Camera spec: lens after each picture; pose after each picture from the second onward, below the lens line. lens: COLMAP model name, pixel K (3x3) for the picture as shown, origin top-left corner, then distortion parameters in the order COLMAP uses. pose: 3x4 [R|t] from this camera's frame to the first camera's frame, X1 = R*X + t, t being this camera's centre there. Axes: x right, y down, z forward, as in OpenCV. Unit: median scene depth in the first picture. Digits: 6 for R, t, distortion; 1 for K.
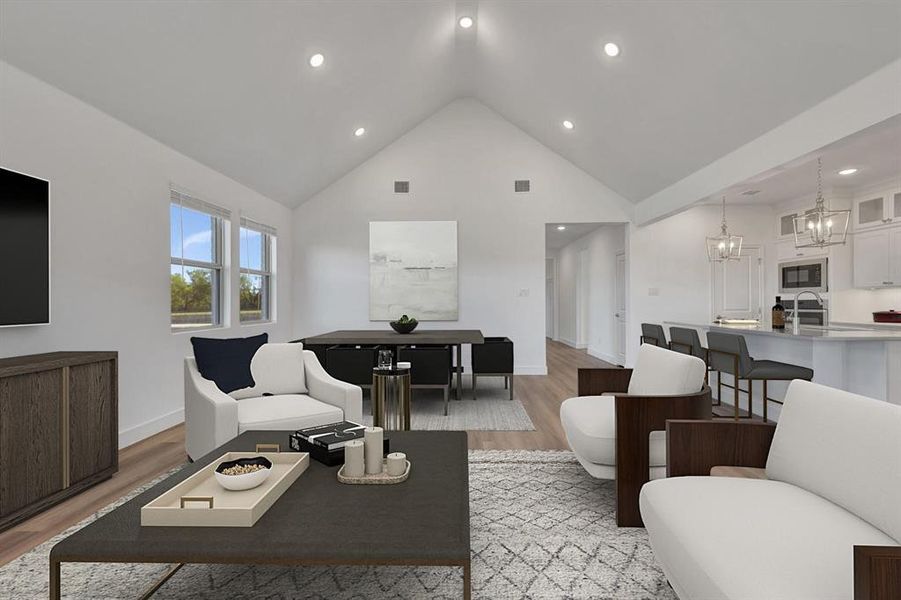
lens RADIAL K [[359.0, 0, 449.5], [0, 359.0, 301.8], [0, 0, 1]] dist [-0.000100, -0.000055]
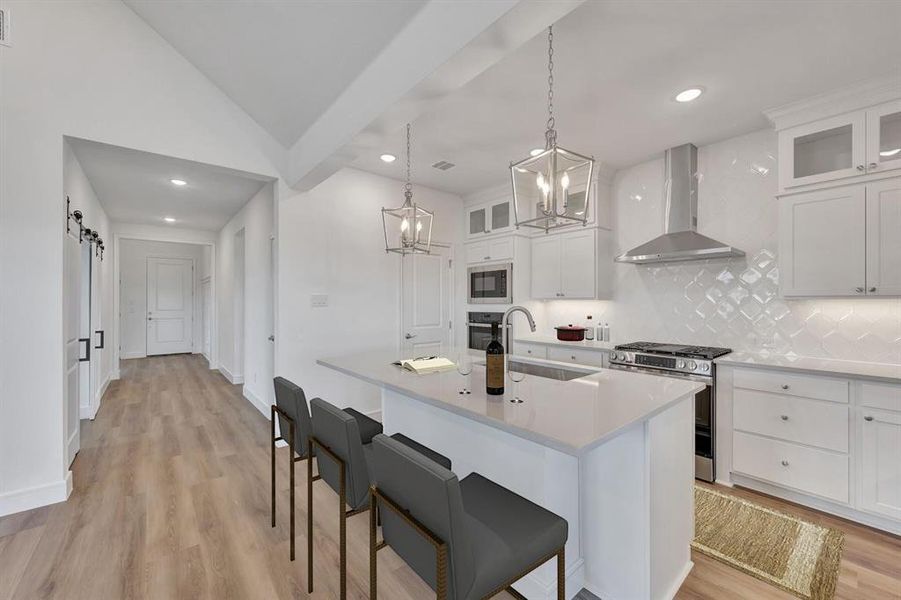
lens RADIAL K [[359.0, 0, 449.5], [0, 359.0, 301.8], [0, 0, 1]] dist [-0.000100, -0.000055]
pose [[0.747622, 0.000671, 0.664124, 0.369410], [0.001376, 0.999996, -0.002560, -0.028588], [-0.664123, 0.002828, 0.747618, 0.449624]]
